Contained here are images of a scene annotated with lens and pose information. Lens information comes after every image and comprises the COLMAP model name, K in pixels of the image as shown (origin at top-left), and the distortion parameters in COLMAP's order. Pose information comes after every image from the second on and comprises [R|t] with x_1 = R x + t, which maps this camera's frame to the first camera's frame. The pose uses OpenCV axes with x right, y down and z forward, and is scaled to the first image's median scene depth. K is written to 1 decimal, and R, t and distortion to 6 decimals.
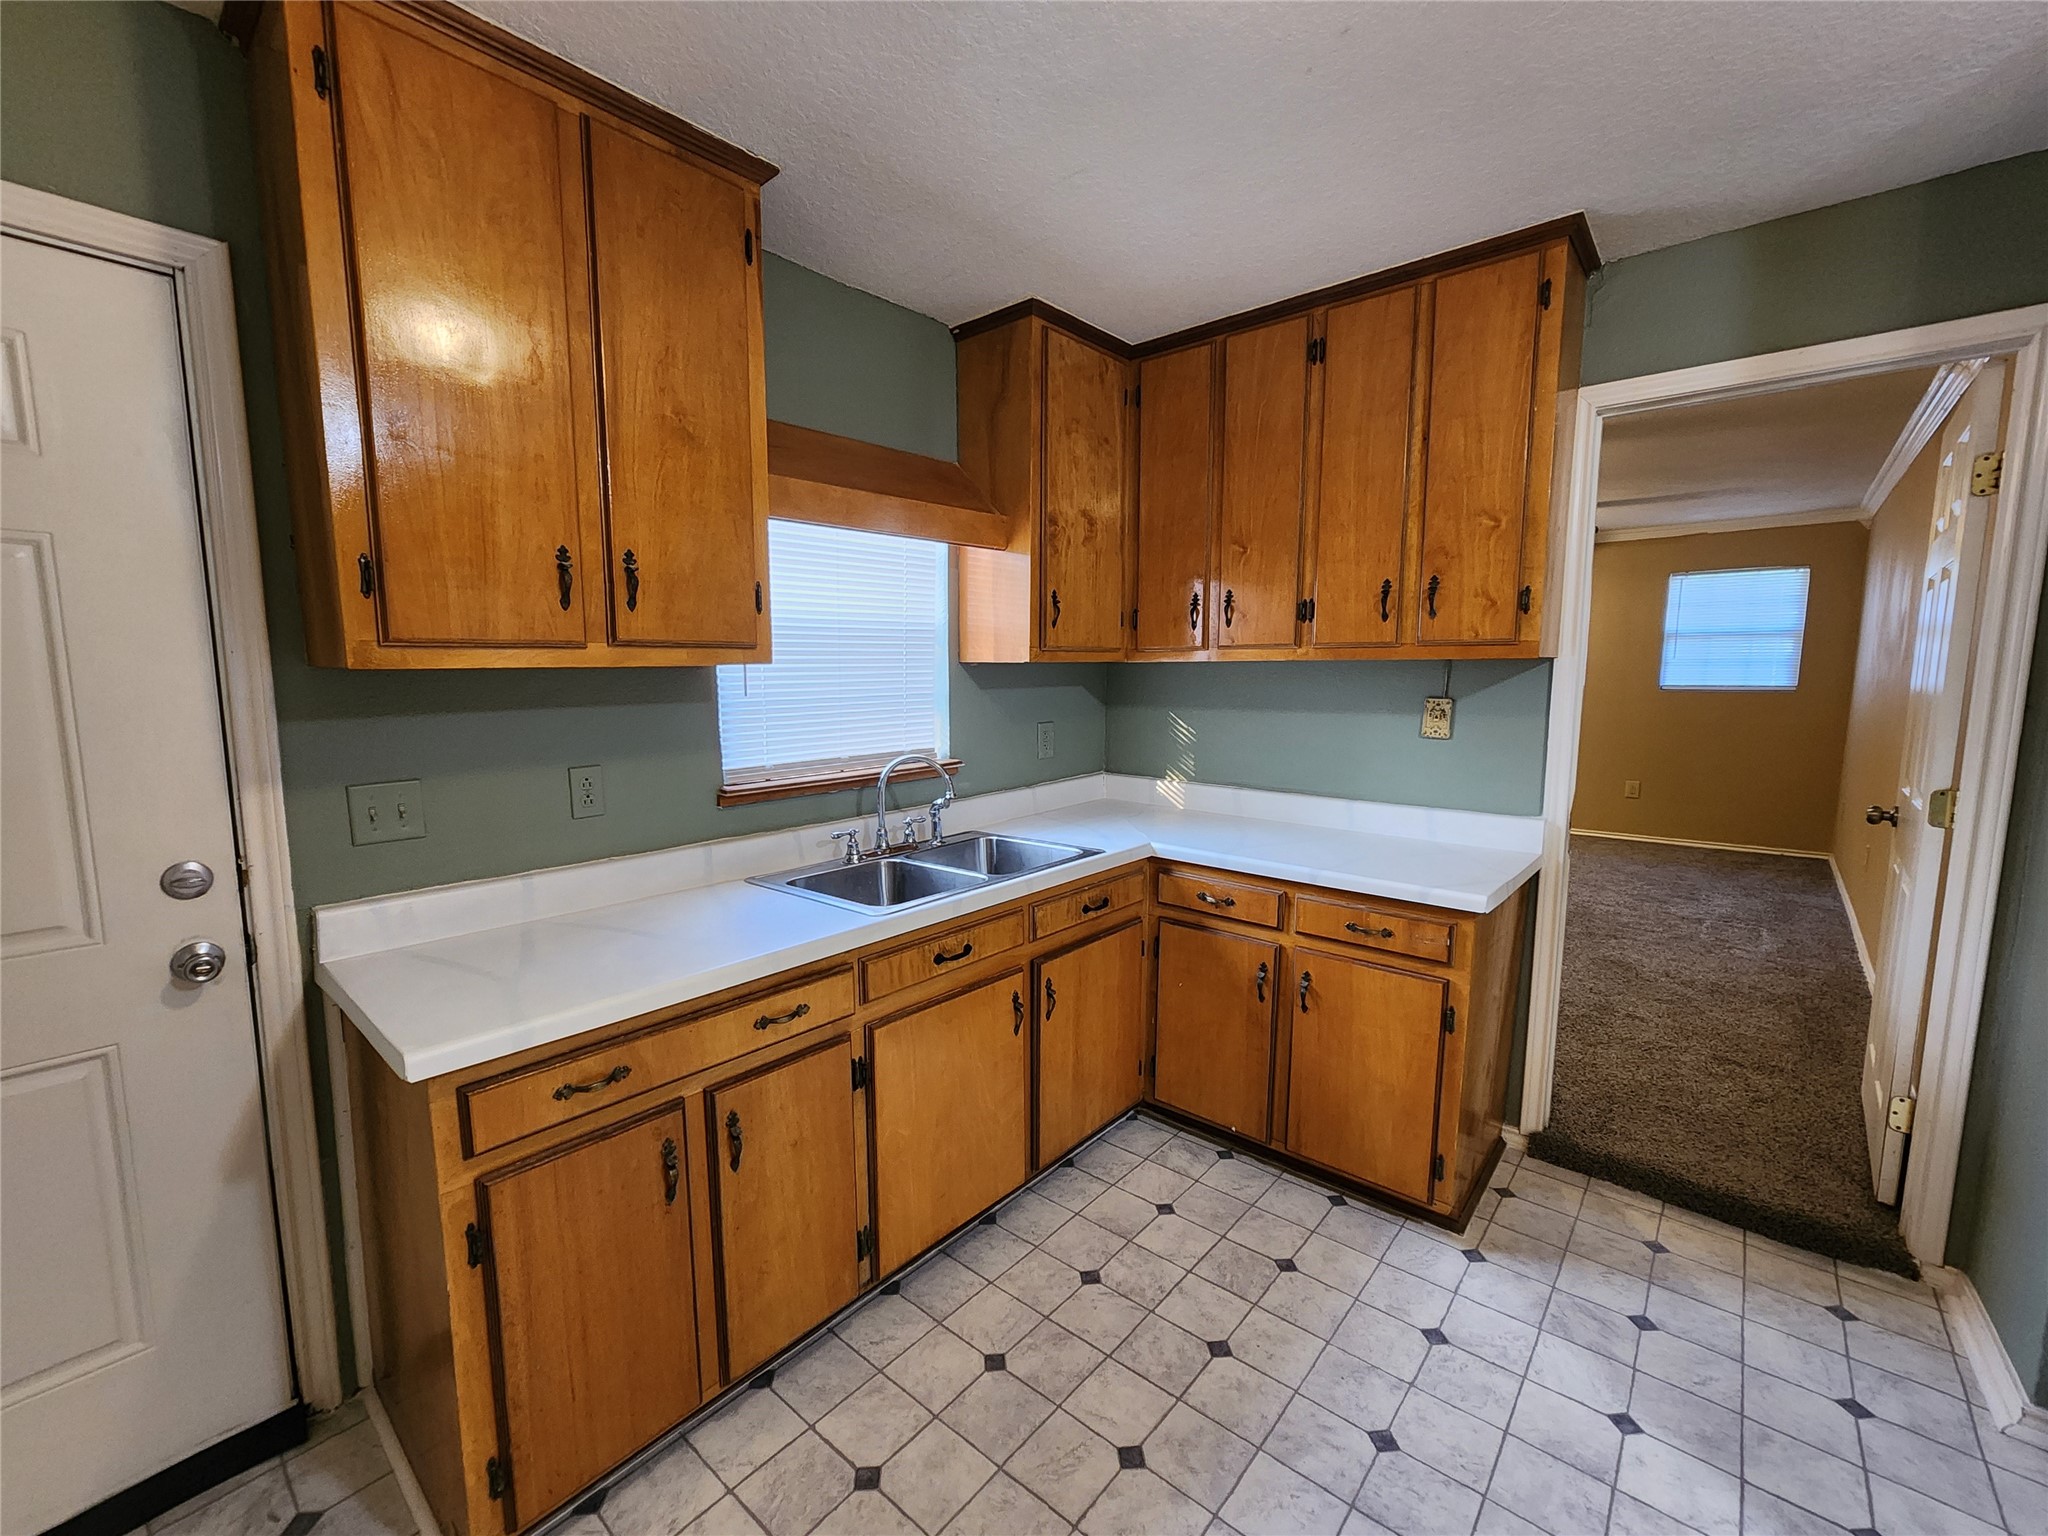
lens RADIAL K [[846.5, 0, 1028.2], [0, 846.5, 770.9], [0, 0, 1]] dist [-0.001672, 0.000251]
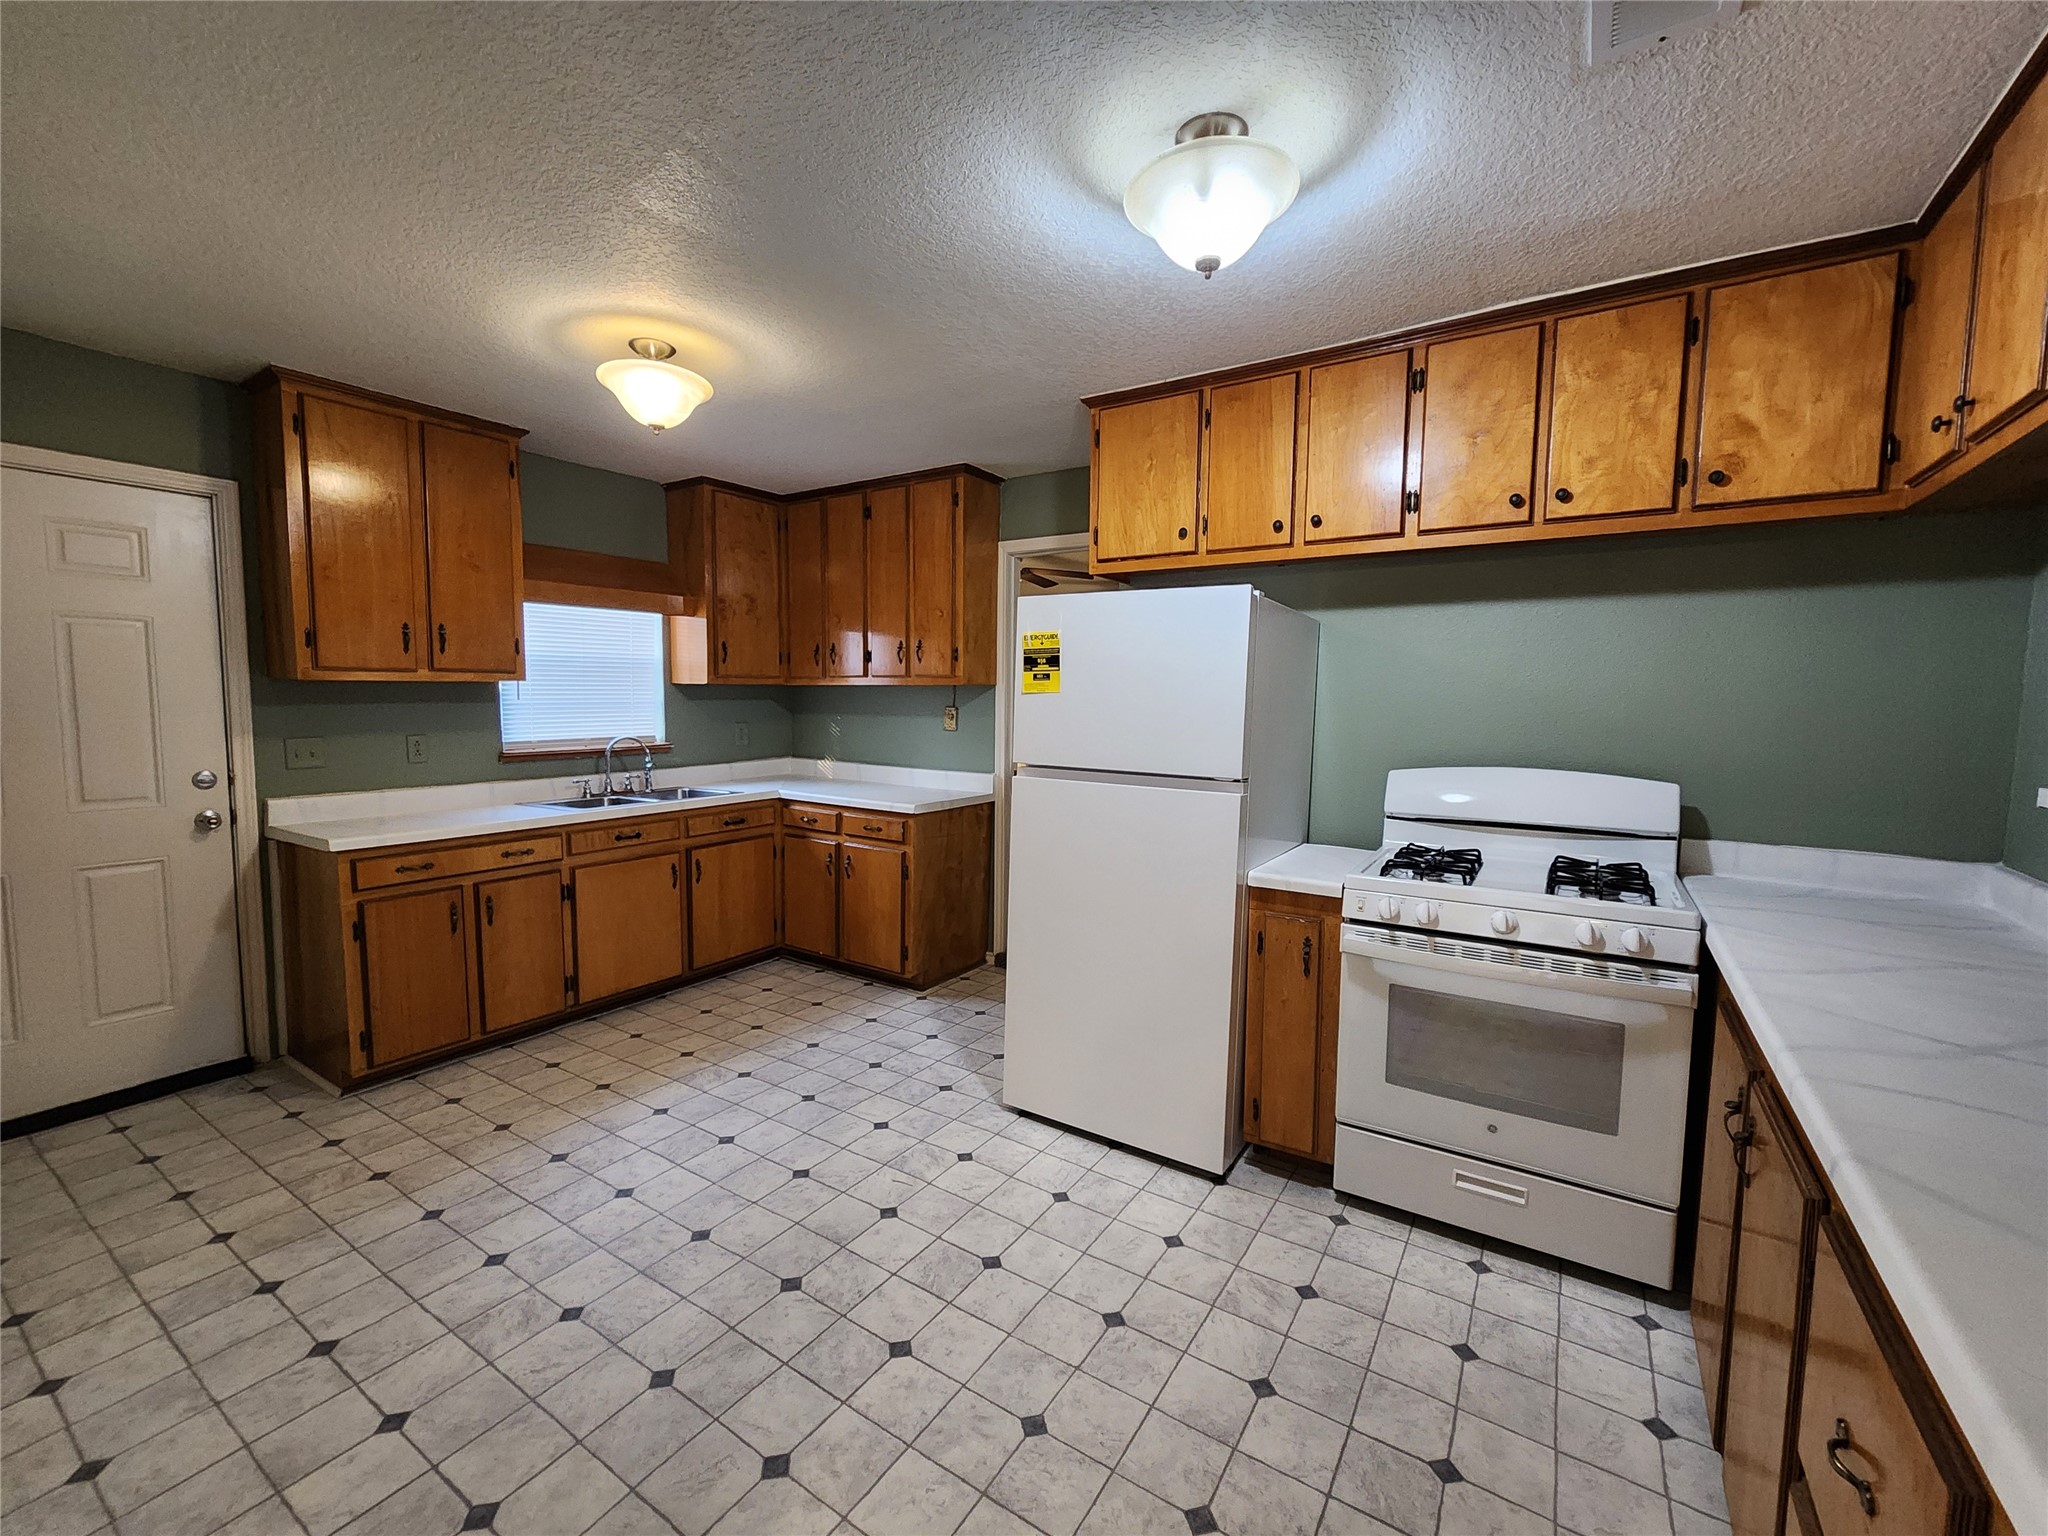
lens RADIAL K [[841.4, 0, 1026.3], [0, 841.4, 768.4], [0, 0, 1]] dist [0.000541, -0.000068]
pose [[0.991166, 0.001218, 0.132620, 0.502625], [0.003322, 0.999416, -0.034006, 0.122371], [-0.132584, 0.034146, 0.990583, -0.905289]]
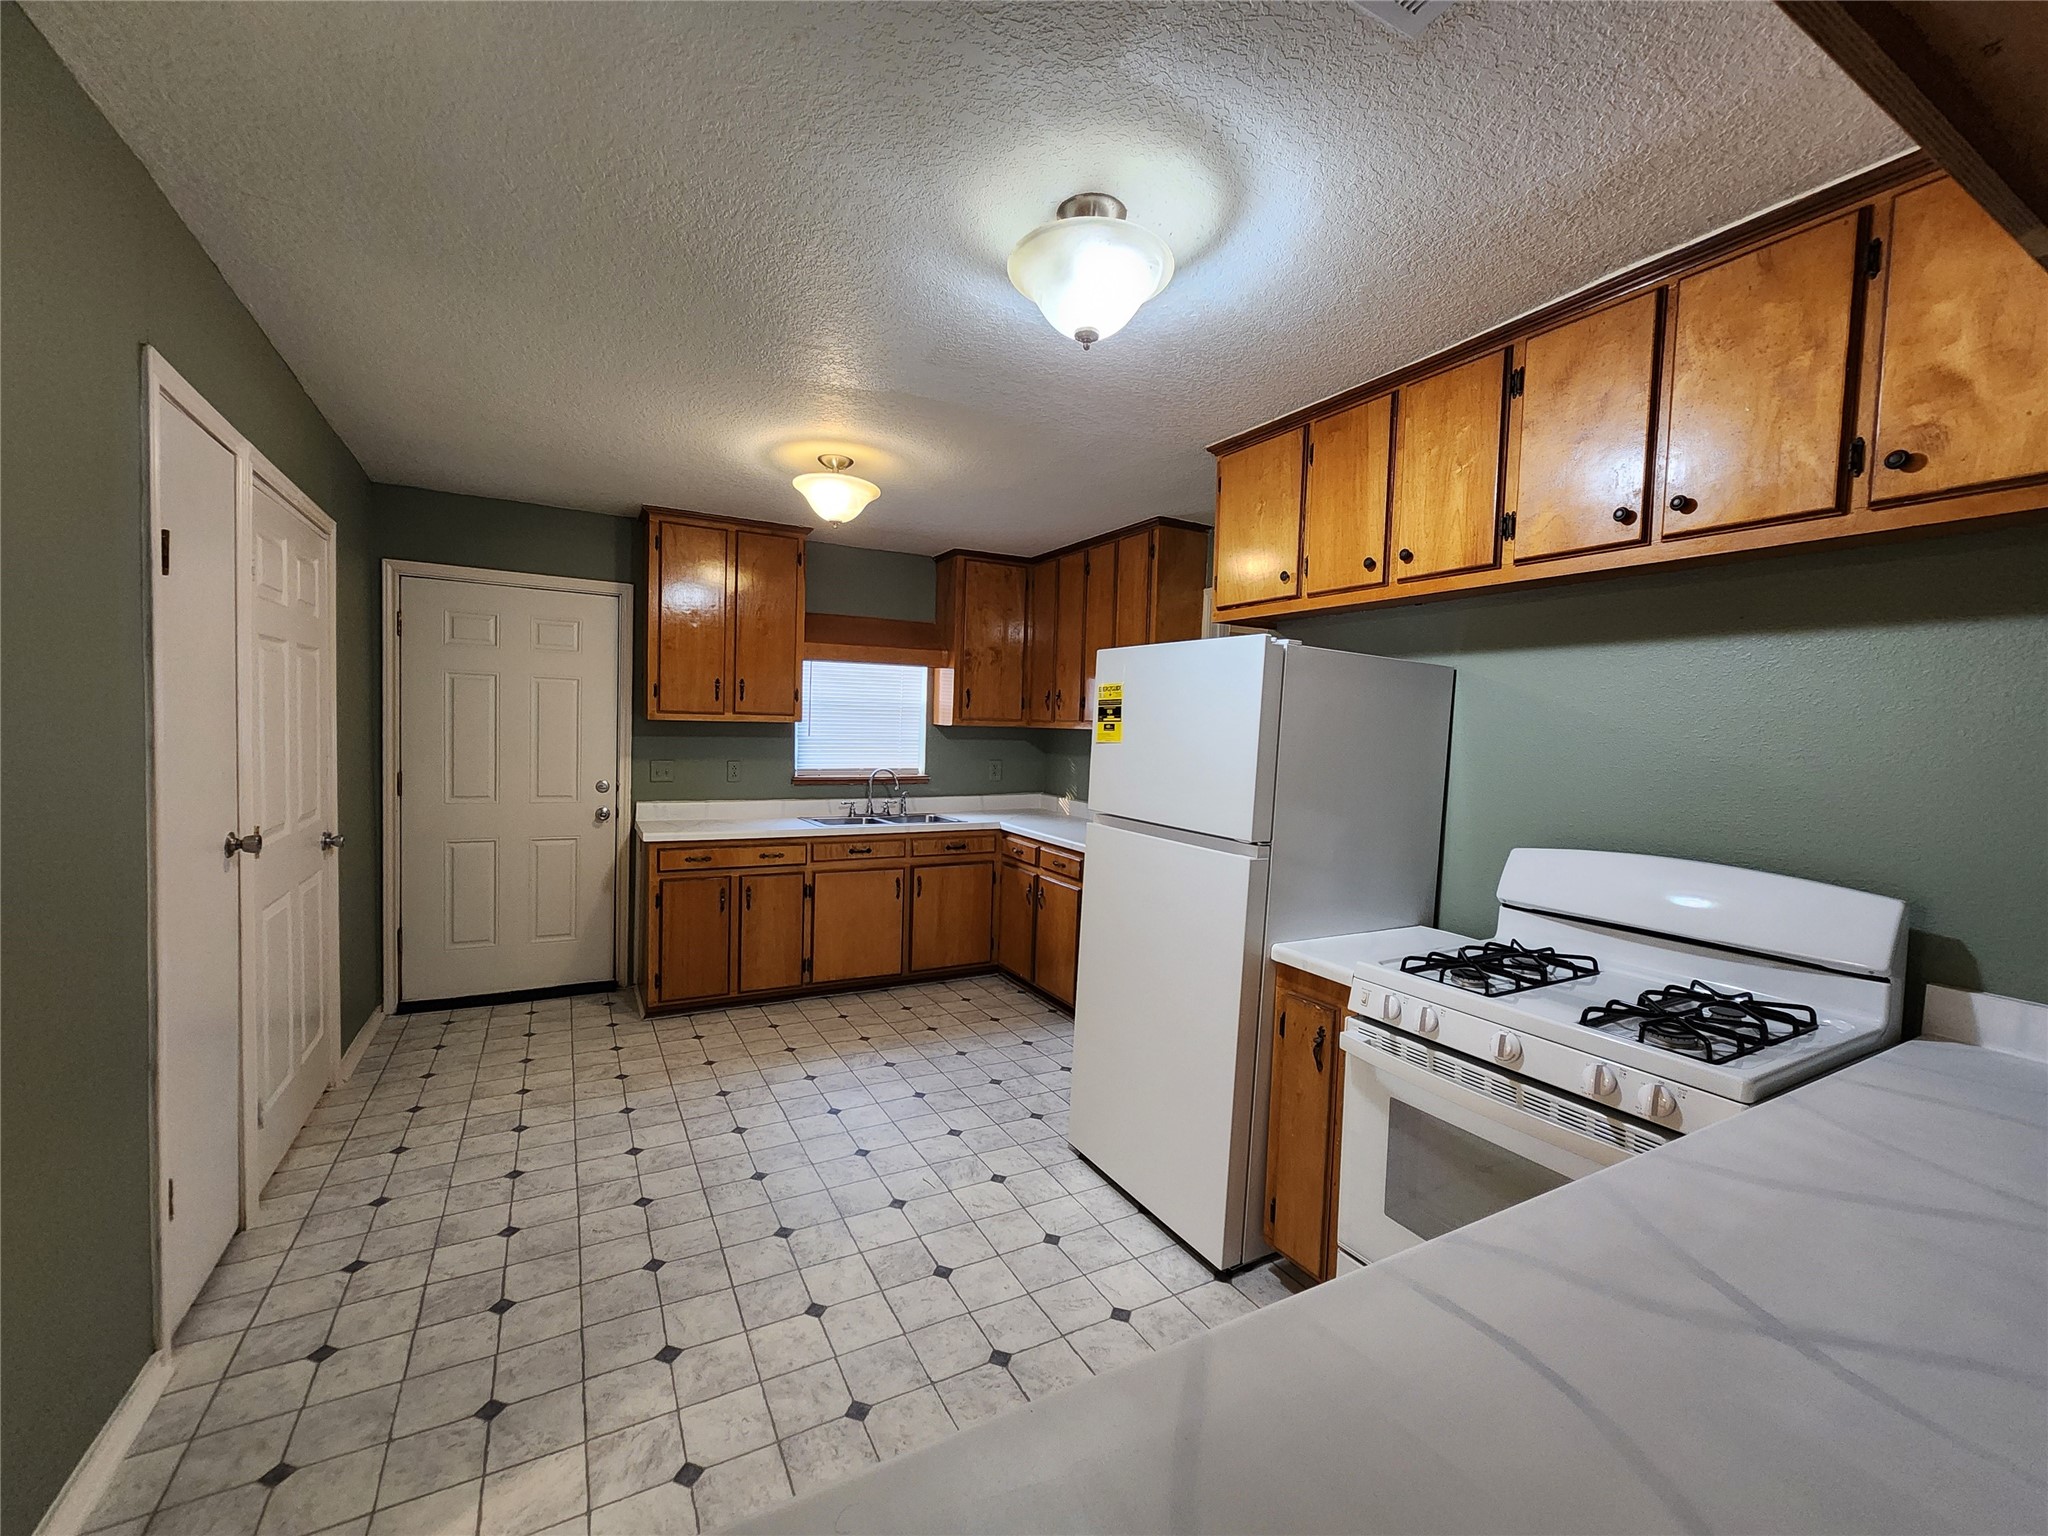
lens RADIAL K [[840.3, 0, 1024.0], [0, 840.3, 768.0], [0, 0, 1]] dist [0.000725, 0.000232]
pose [[0.935386, 0.048714, -0.350257, 1.026915], [-0.075094, 0.995239, -0.062126, 0.094641], [0.345564, 0.084414, 0.934591, -0.909028]]
